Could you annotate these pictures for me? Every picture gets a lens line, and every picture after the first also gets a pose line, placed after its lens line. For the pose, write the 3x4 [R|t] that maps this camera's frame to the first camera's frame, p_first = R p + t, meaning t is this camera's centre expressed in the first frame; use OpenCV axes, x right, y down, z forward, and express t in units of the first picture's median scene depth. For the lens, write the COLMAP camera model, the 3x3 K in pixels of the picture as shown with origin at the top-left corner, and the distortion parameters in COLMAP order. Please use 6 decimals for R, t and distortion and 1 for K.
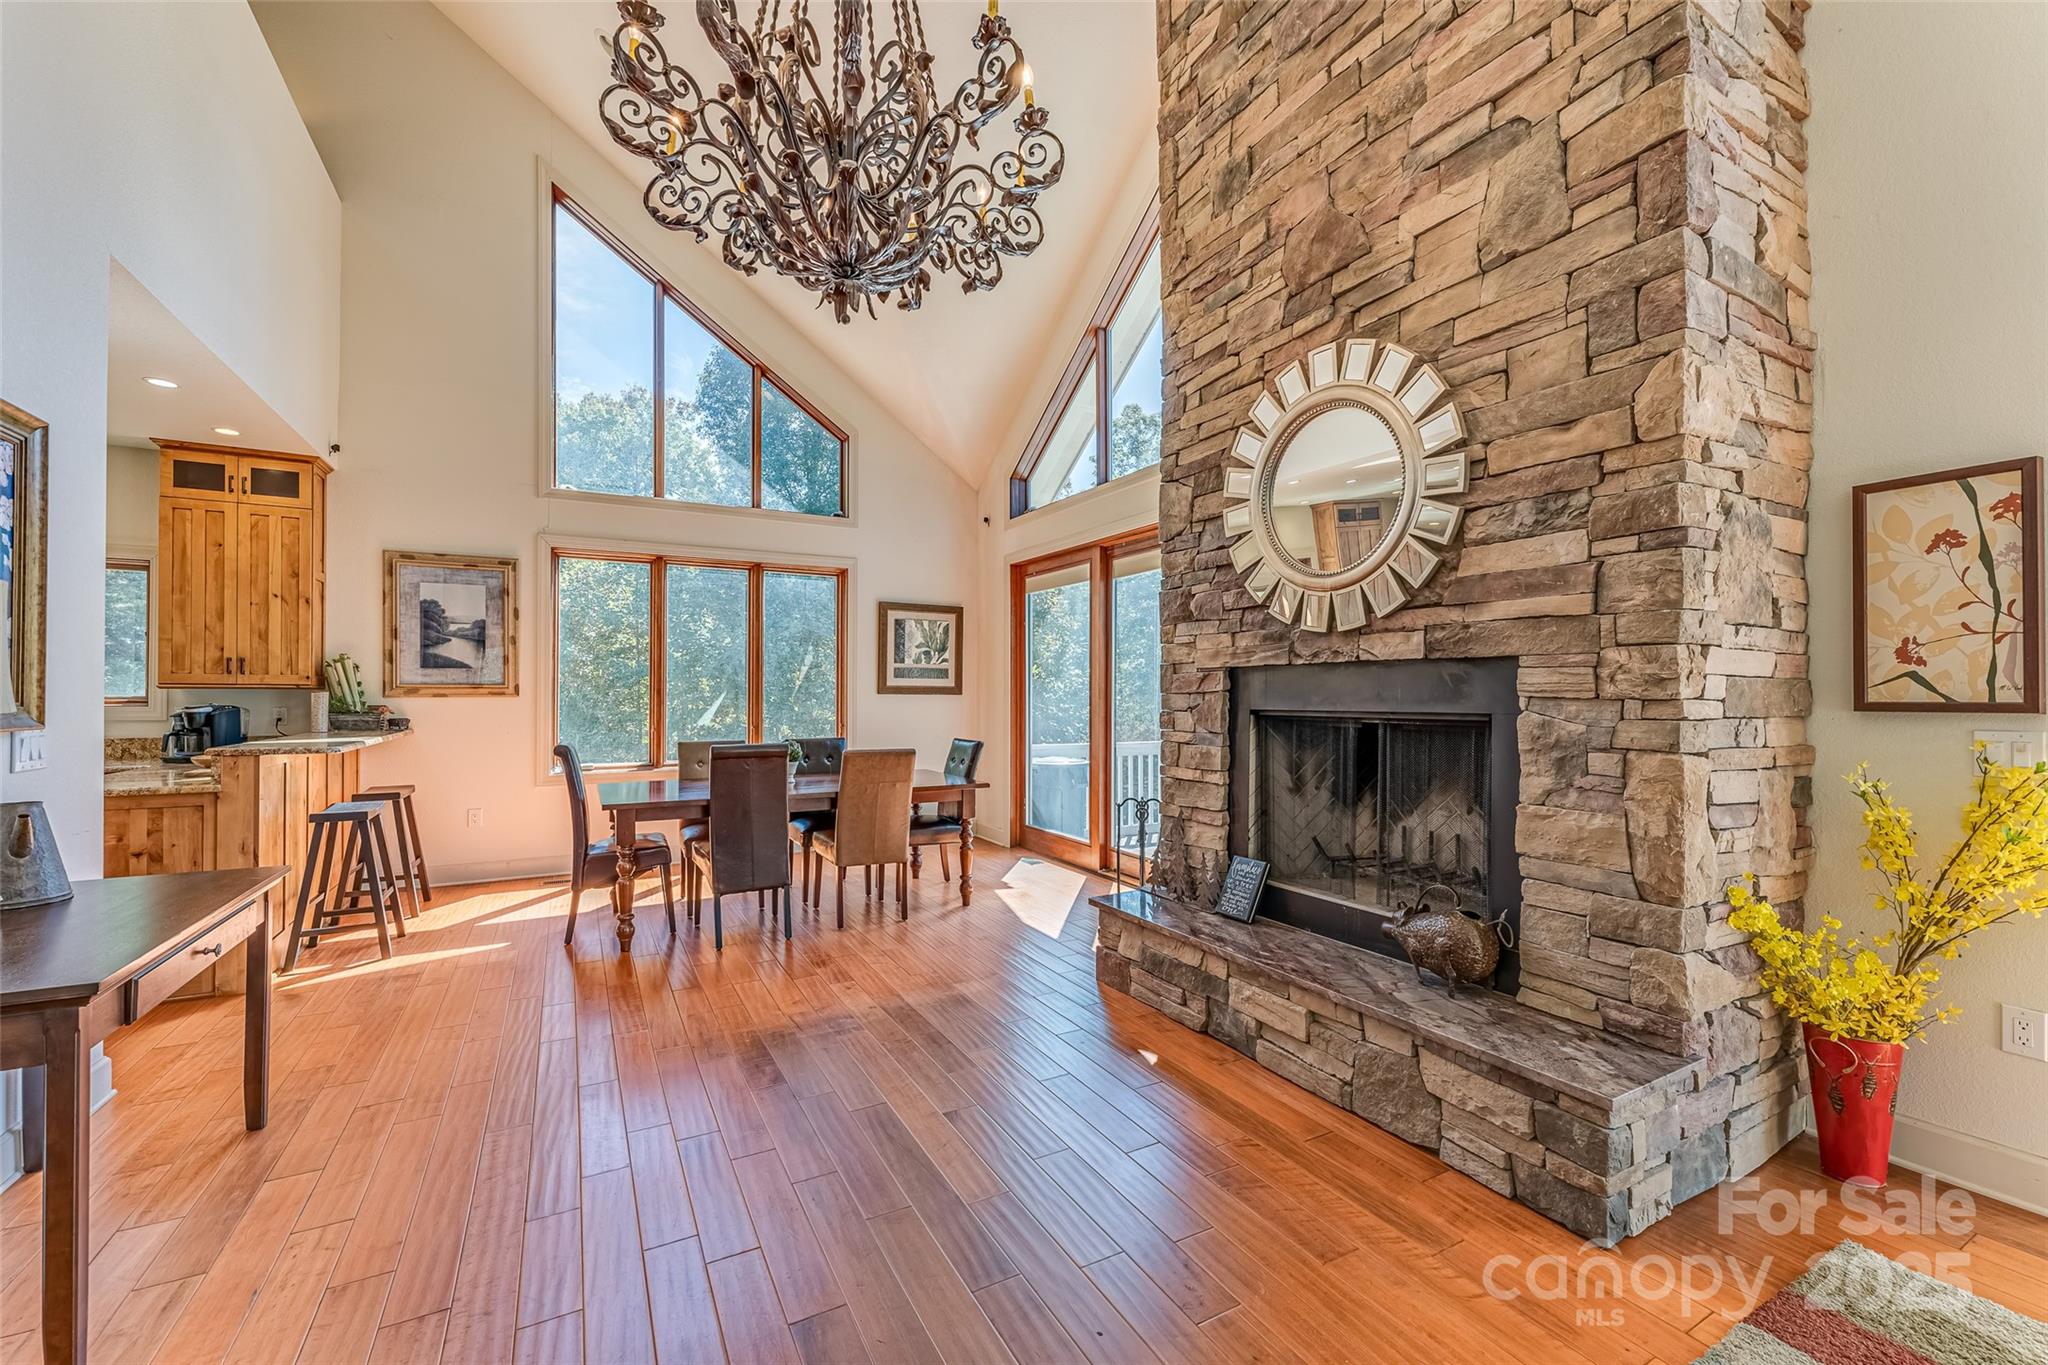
lens RADIAL K [[824.6, 0, 1019.7], [0, 824.6, 691.0], [0, 0, 1]] dist [0.000785, 0.000083]
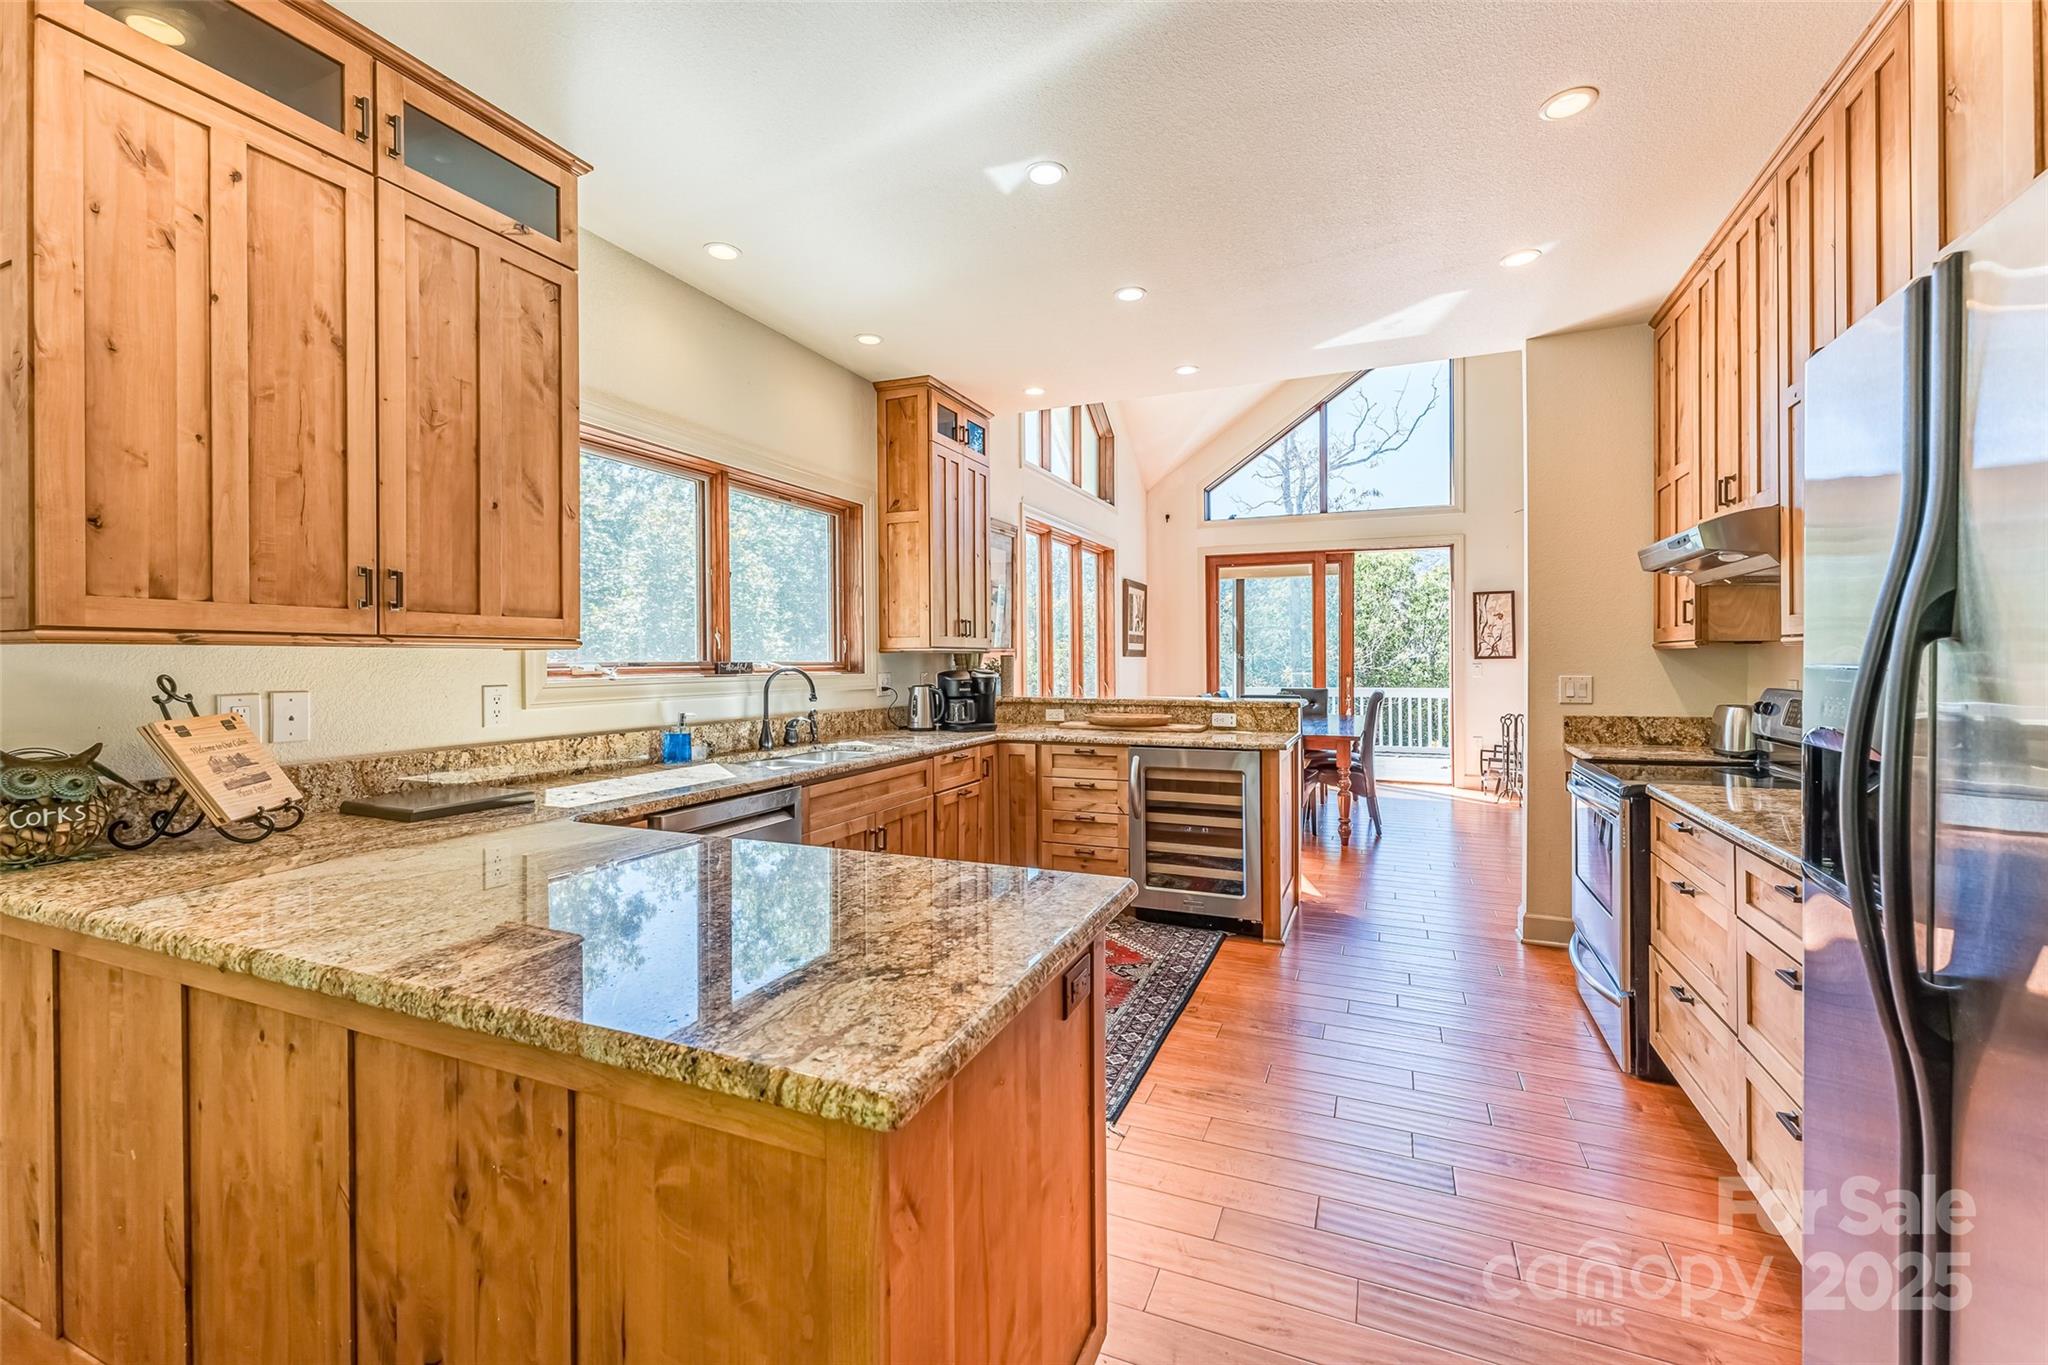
lens RADIAL K [[829.4, 0, 1035.2], [0, 829.4, 662.3], [0, 0, 1]] dist [0.001317, 0.000132]
pose [[0.787221, -0.008619, 0.616610, -1.953031], [0.003384, 0.999948, 0.009657, -0.000624], [-0.616661, -0.005516, 0.787209, 0.269213]]
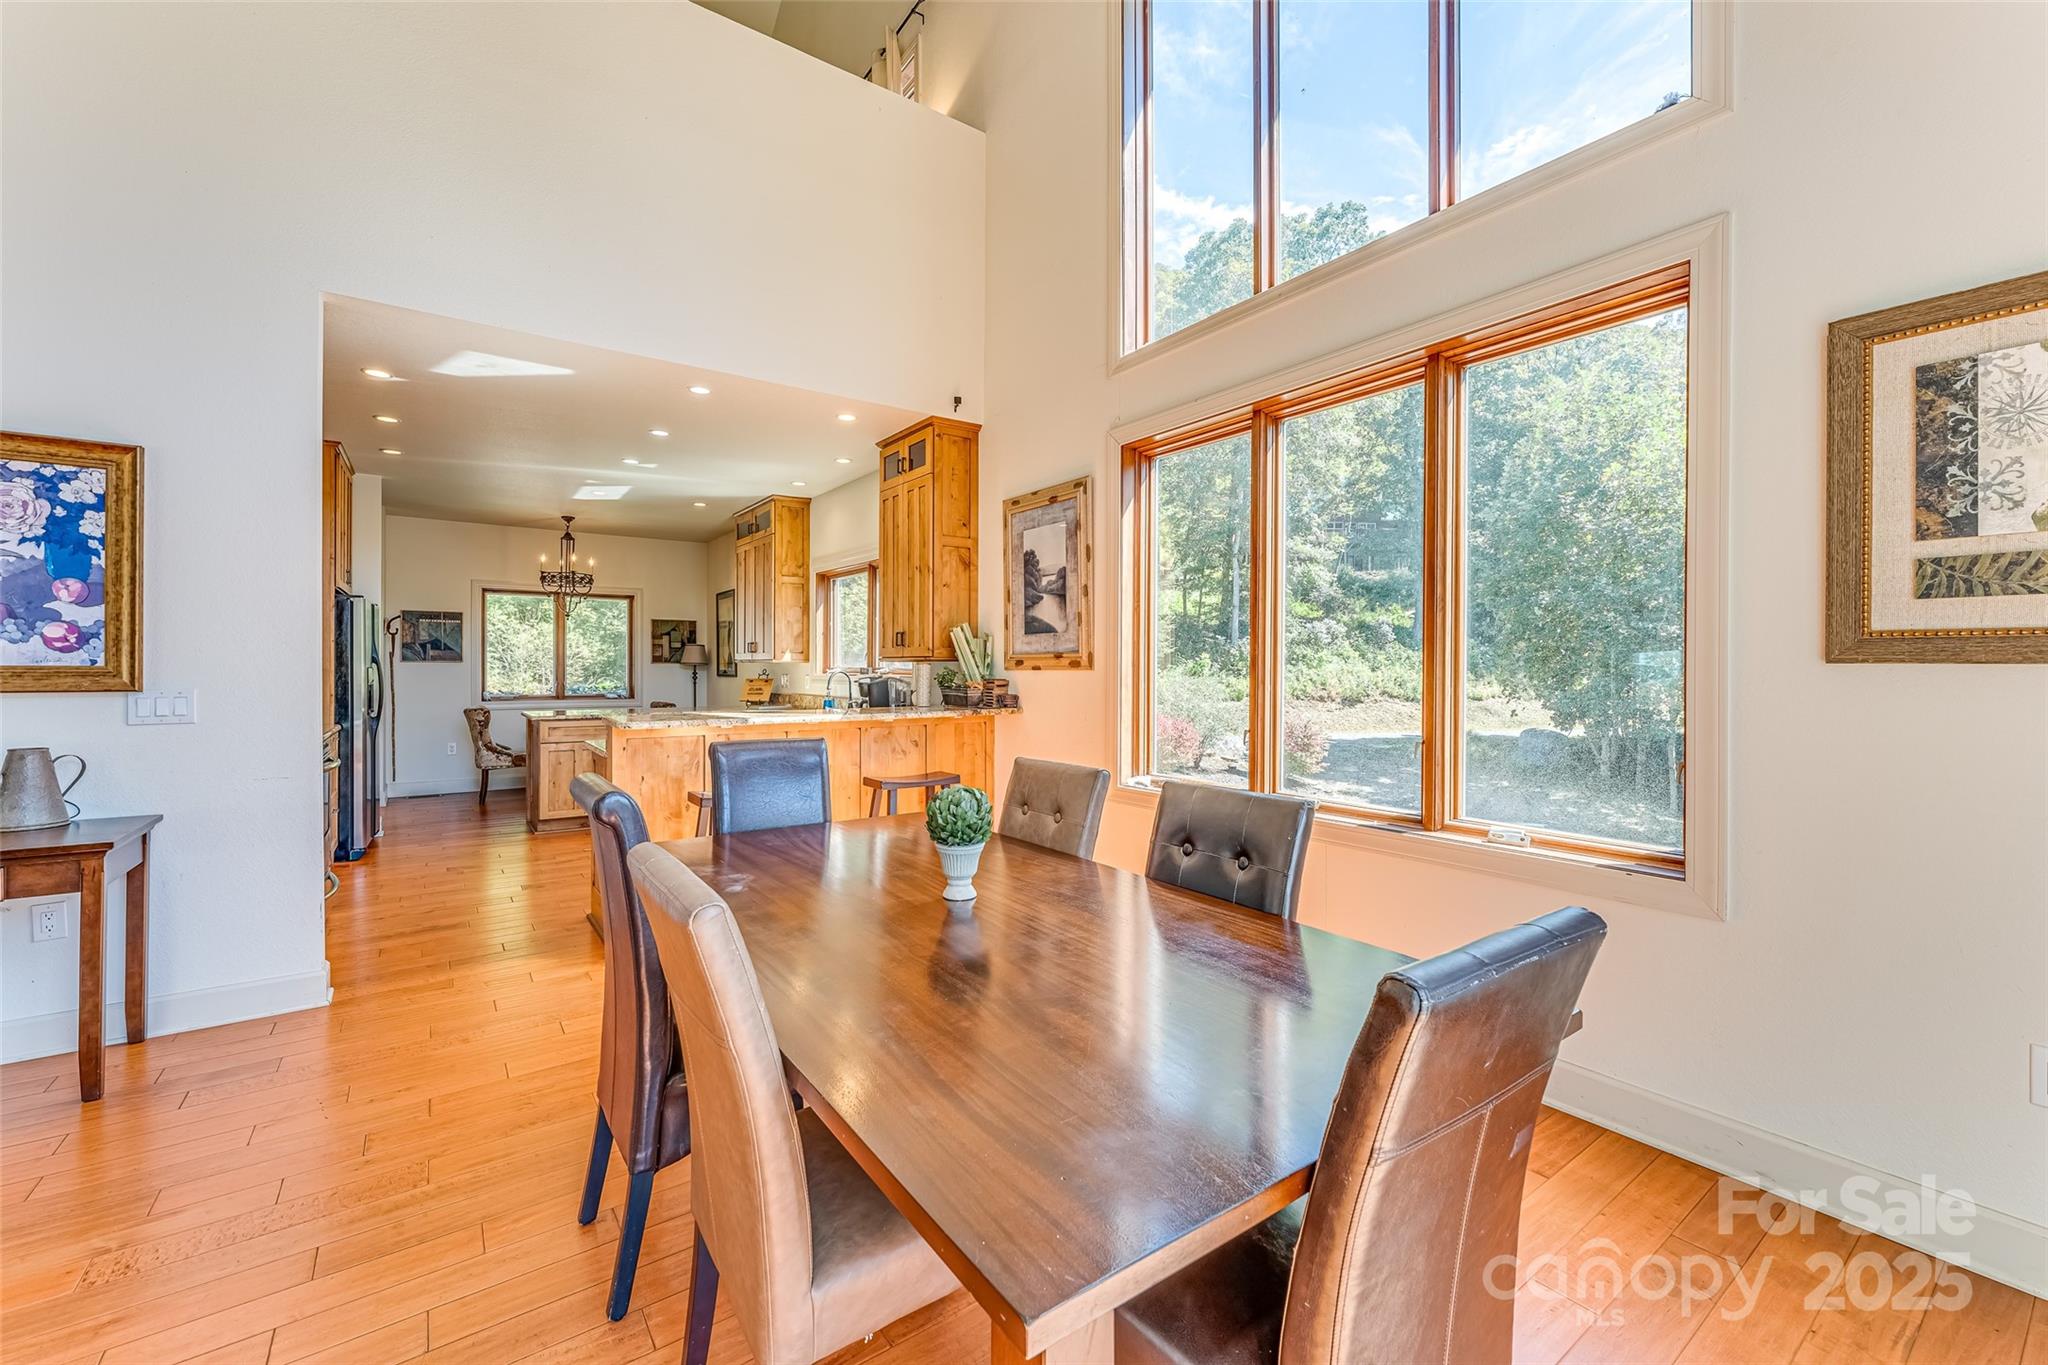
lens RADIAL K [[822.2, 0, 1011.4], [0, 822.2, 667.1], [0, 0, 1]] dist [0.001886, 0.000083]
pose [[0.120785, -0.002842, -0.992675, 0.134611], [0.003934, 0.999989, -0.002384, 0.010011], [0.992671, -0.003617, 0.120794, 1.343187]]
